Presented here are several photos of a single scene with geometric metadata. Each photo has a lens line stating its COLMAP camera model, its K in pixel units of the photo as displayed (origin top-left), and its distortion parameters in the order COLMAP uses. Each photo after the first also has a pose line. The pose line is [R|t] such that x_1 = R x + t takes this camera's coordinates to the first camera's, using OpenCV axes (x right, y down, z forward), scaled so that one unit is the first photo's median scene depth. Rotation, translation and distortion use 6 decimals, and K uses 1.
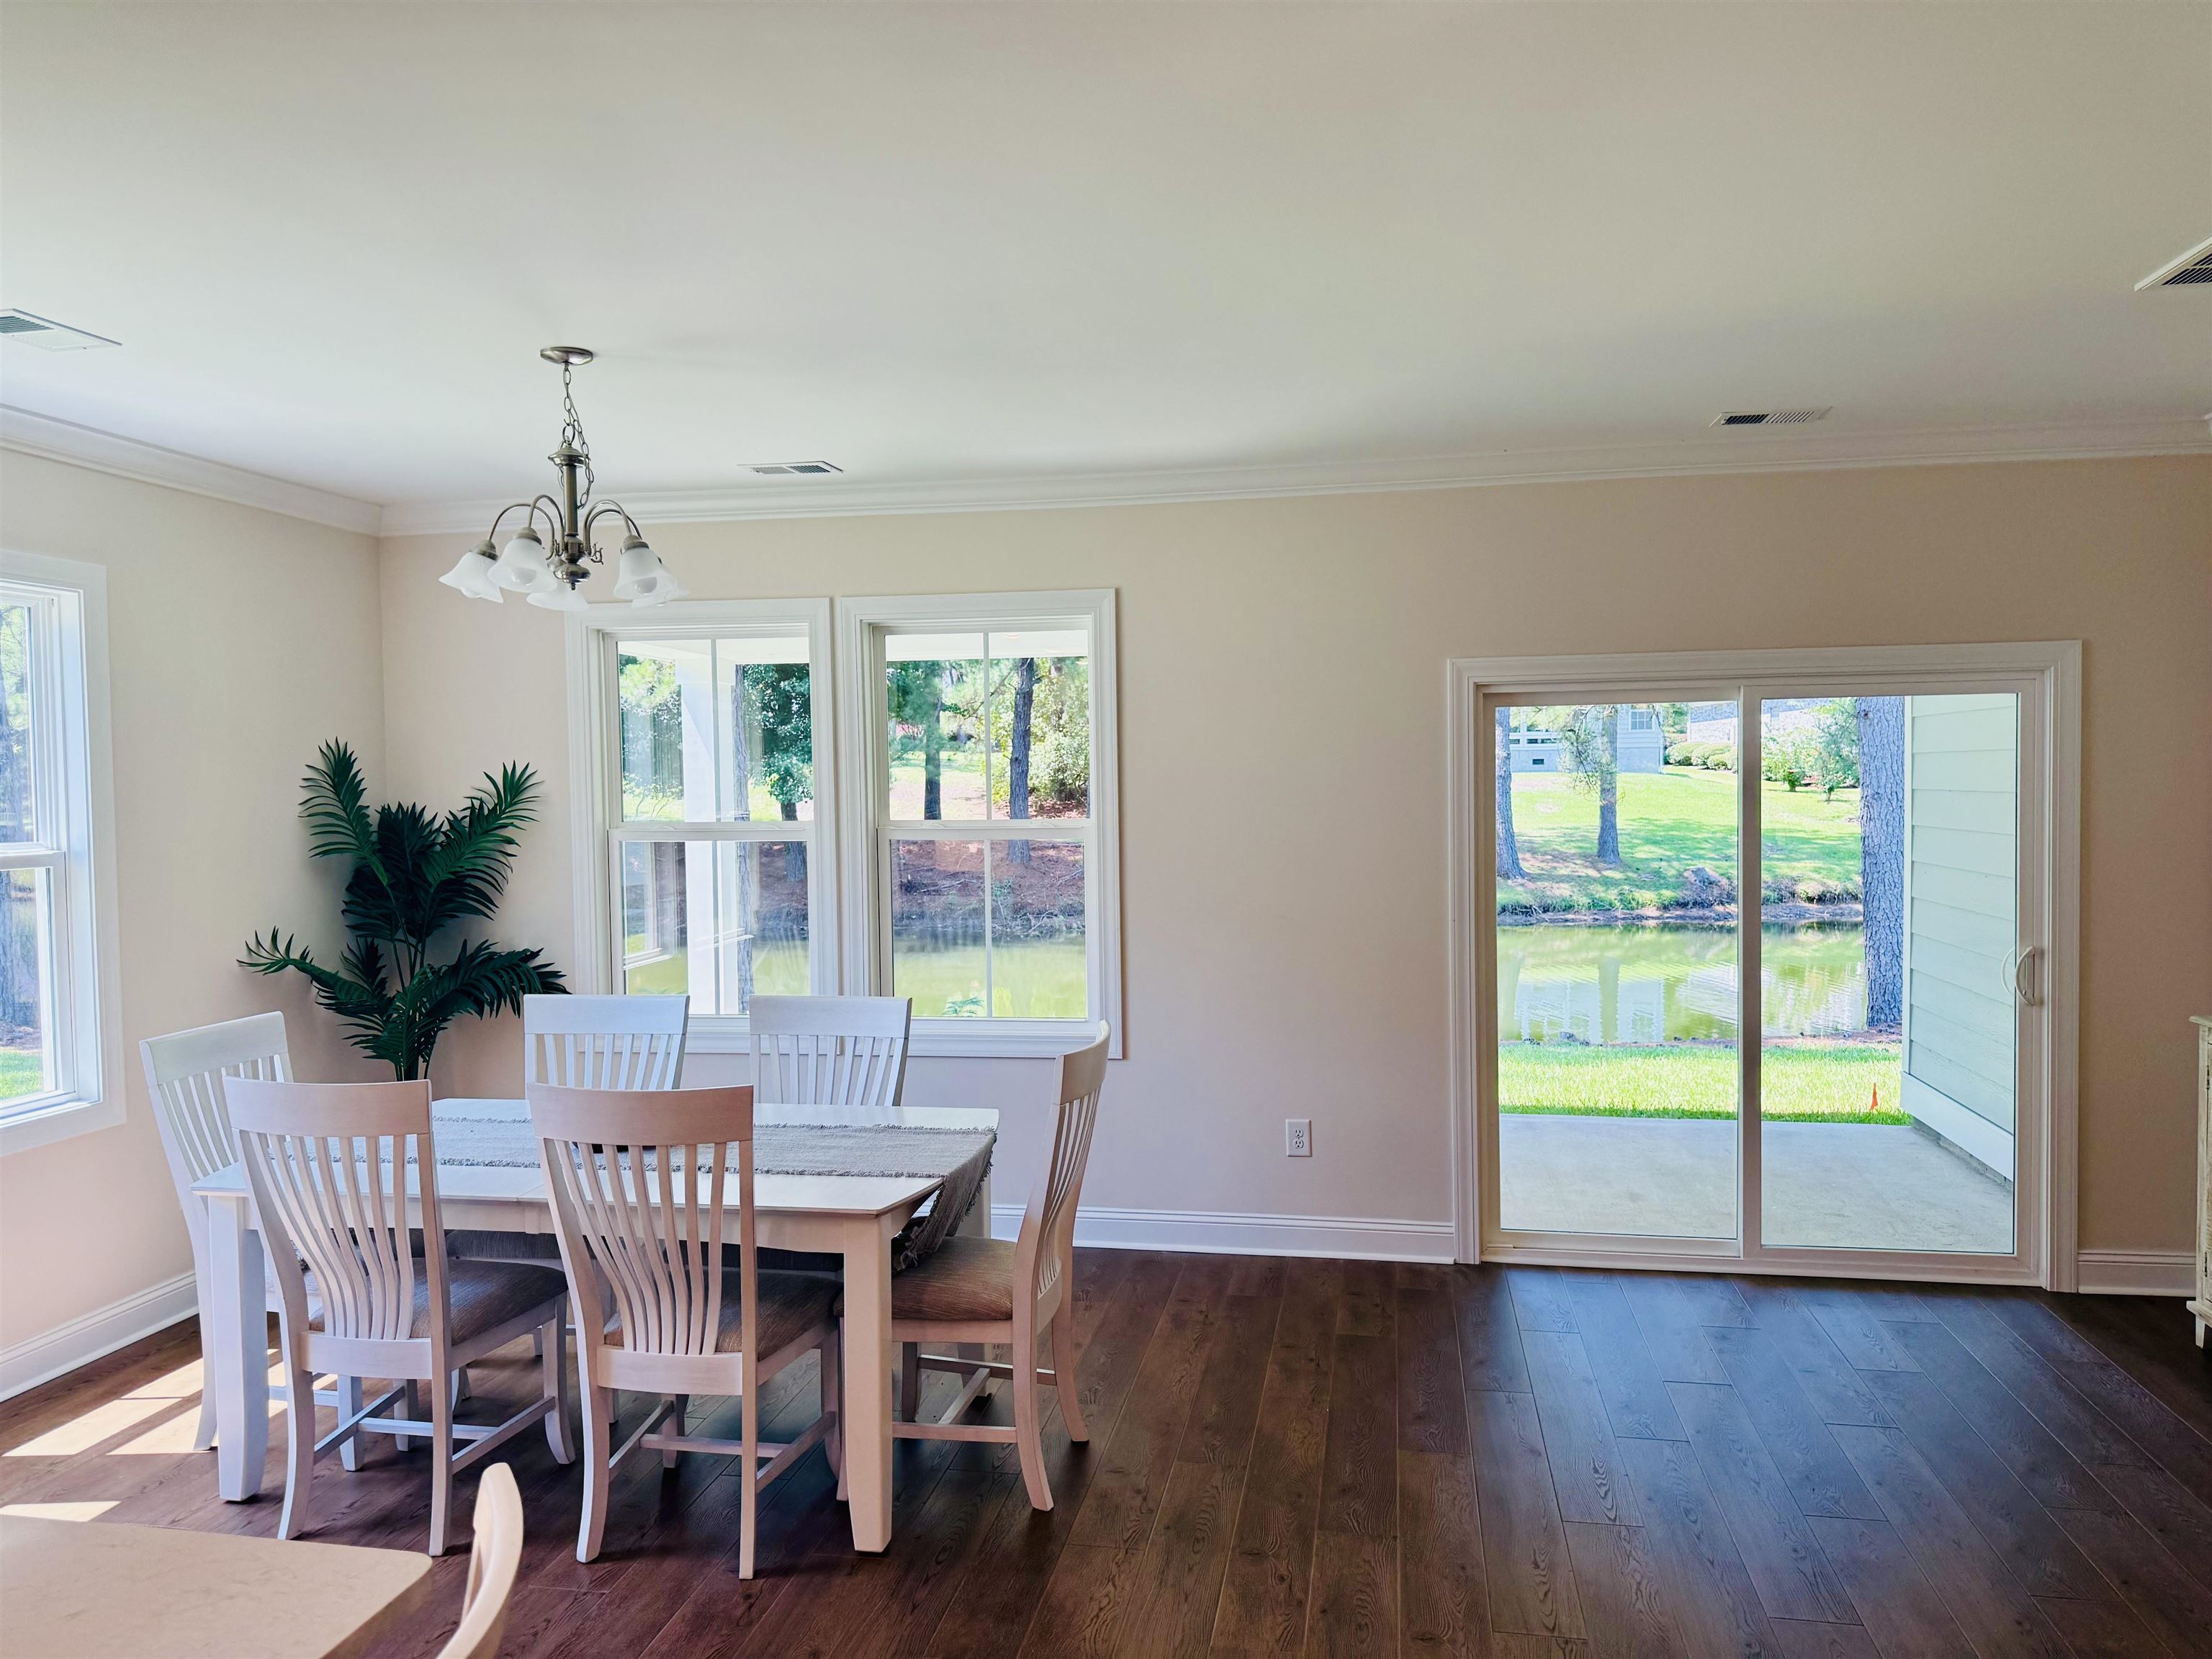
lens RADIAL K [[1553.5, 0, 1105.2], [0, 1553.5, 845.8], [0, 0, 1]] dist [0.088000, -0.128087]
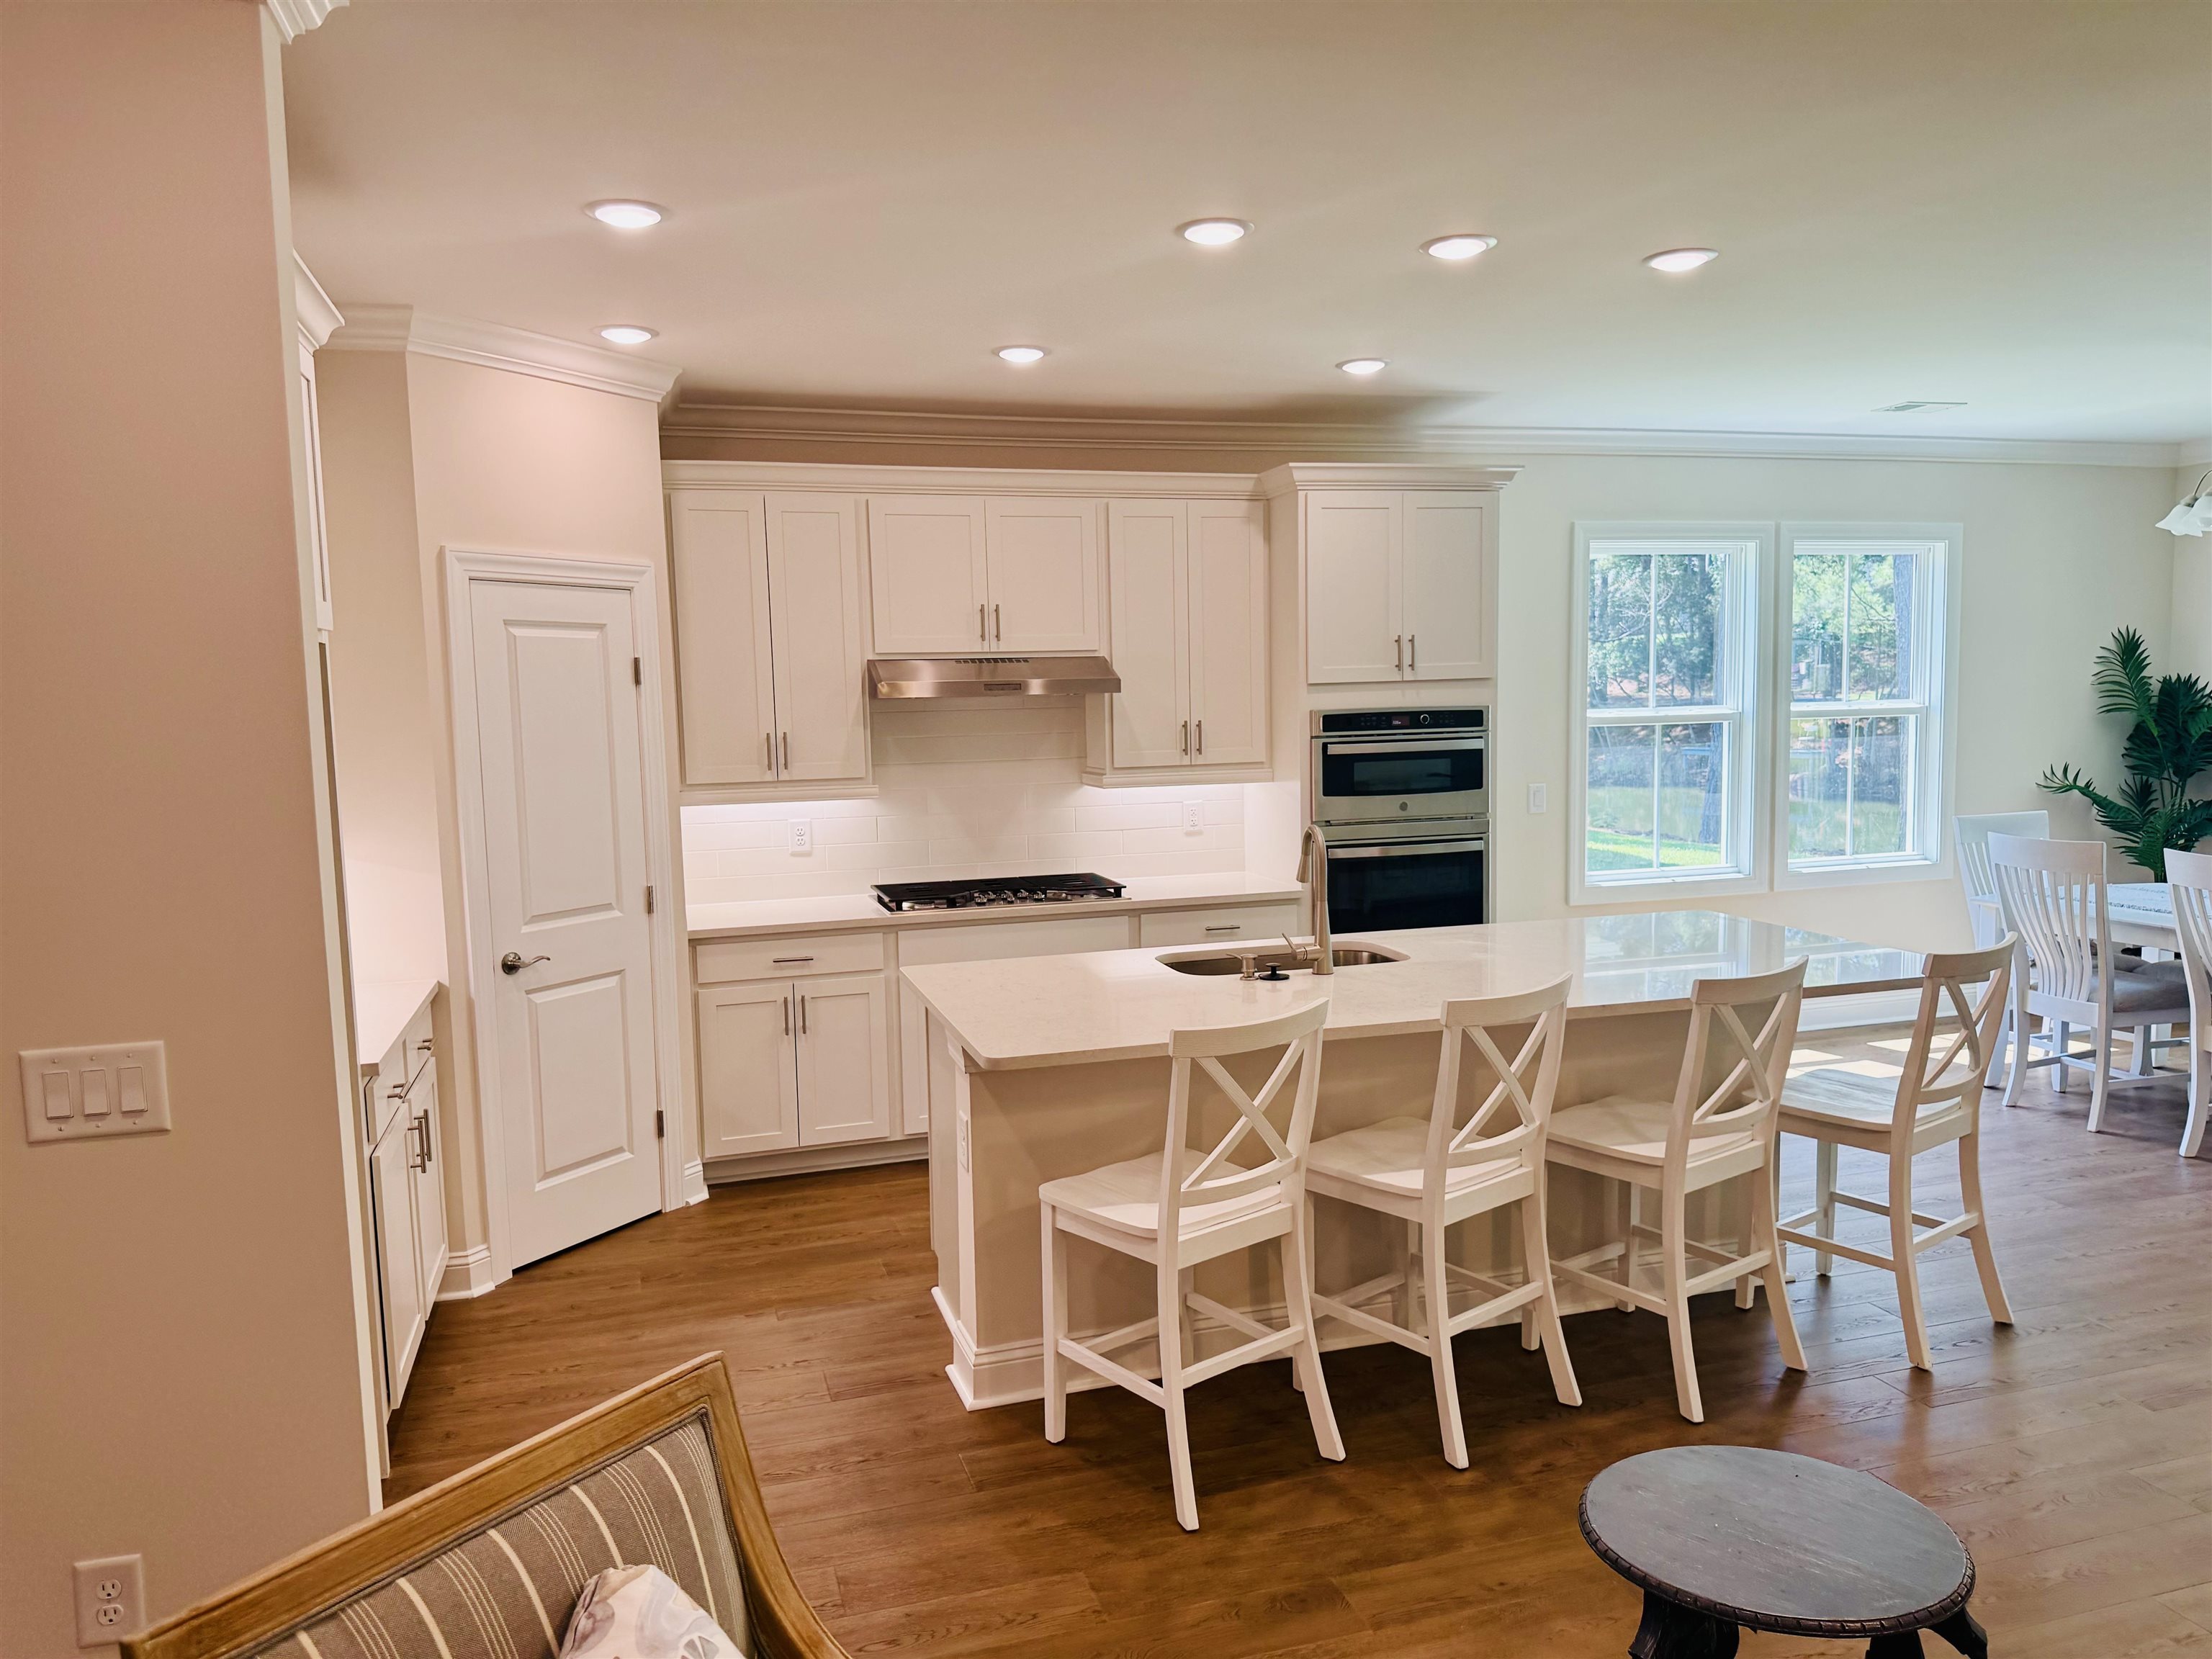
lens RADIAL K [[1553.5, 0, 1105.2], [0, 1553.5, 845.8], [0, 0, 1]] dist [0.088000, -0.128087]
pose [[0.456583, 0.088622, -0.885256, 0.341179], [-0.015262, 0.995660, 0.091803, 0.008750], [0.889550, -0.028405, 0.455954, -0.420732]]
